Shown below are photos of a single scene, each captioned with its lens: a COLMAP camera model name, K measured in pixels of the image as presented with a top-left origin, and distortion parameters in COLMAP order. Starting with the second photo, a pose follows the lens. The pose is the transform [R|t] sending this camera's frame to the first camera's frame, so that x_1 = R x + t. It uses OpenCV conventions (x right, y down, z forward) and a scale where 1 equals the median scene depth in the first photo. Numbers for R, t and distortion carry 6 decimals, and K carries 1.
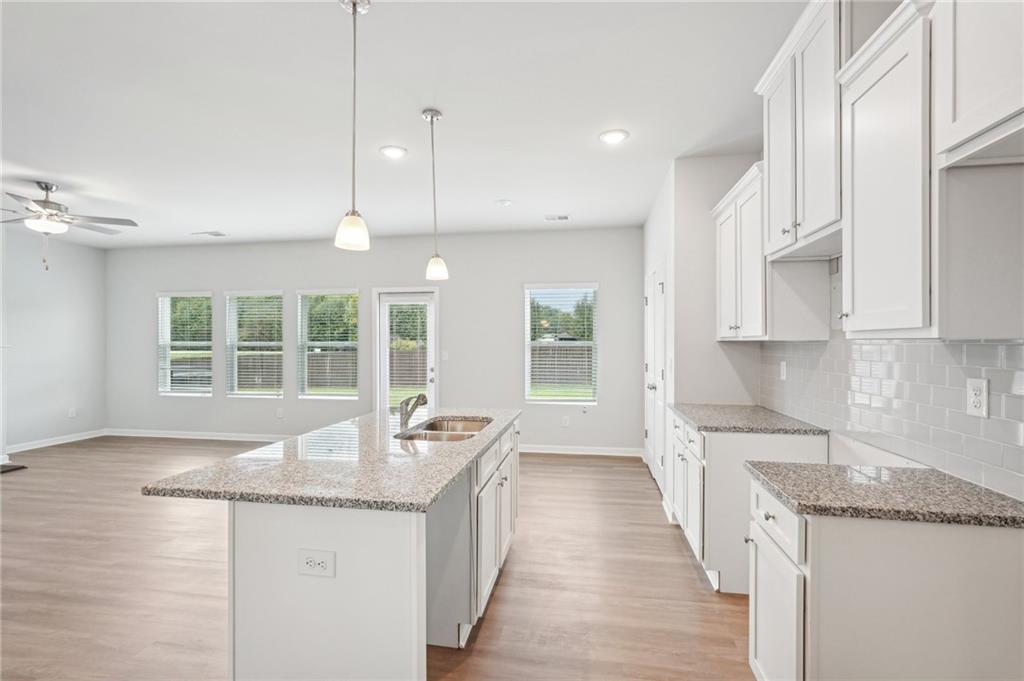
lens RADIAL K [[467.4, 0, 508.4], [0, 467.4, 344.4], [0, 0, 1]] dist [-0.004024, 0.005623]
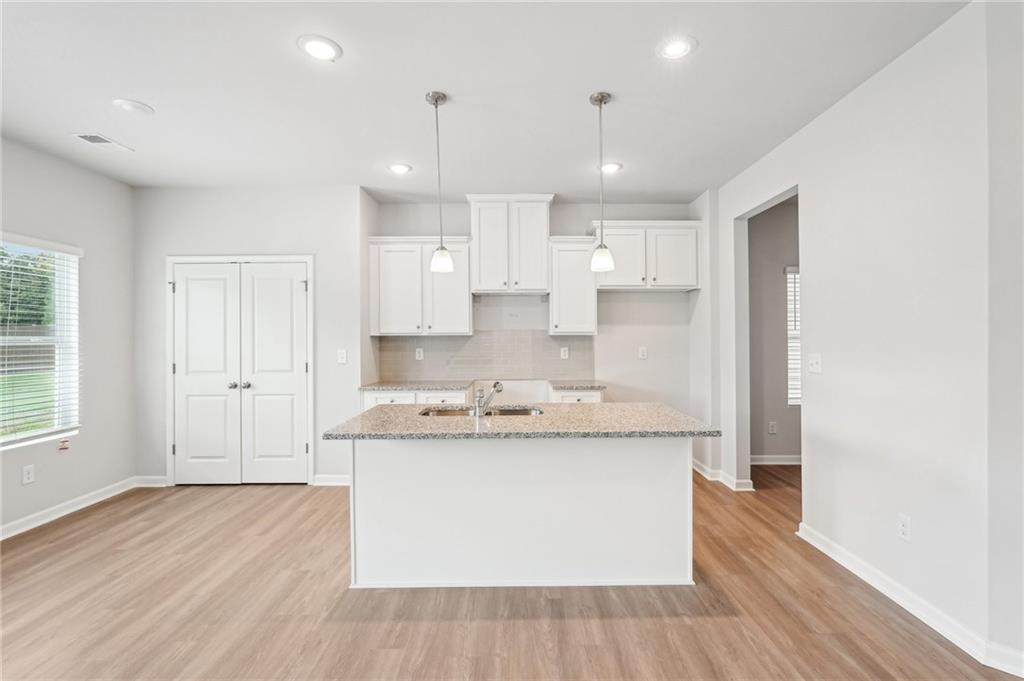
lens RADIAL K [[467.4, 0, 519.3], [0, 467.4, 345.0], [0, 0, 1]] dist [-0.004024, 0.005623]
pose [[-0.171792, -0.014528, 0.985026, -0.937023], [0.010504, 0.999807, 0.016578, 0.000698], [-0.985077, 0.013195, -0.171607, 0.820551]]
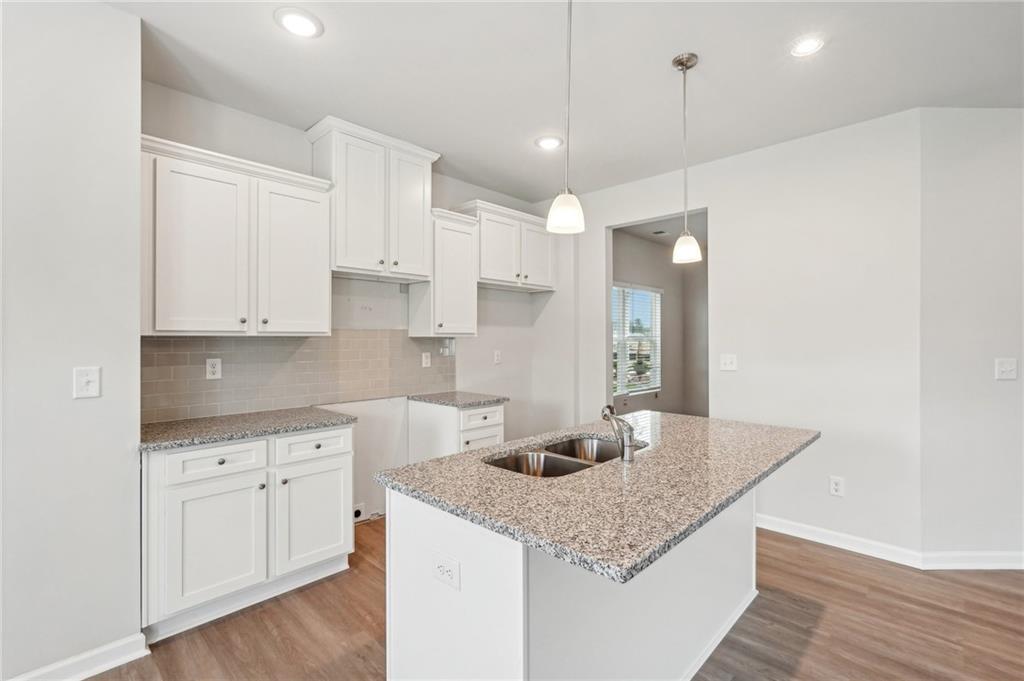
lens RADIAL K [[467.4, 0, 509.2], [0, 467.4, 335.9], [0, 0, 1]] dist [-0.004024, 0.005623]
pose [[-0.824637, 0.004452, 0.565644, -0.349171], [0.004006, 0.999990, -0.002031, -0.003639], [-0.565648, 0.000591, -0.824647, 1.245818]]
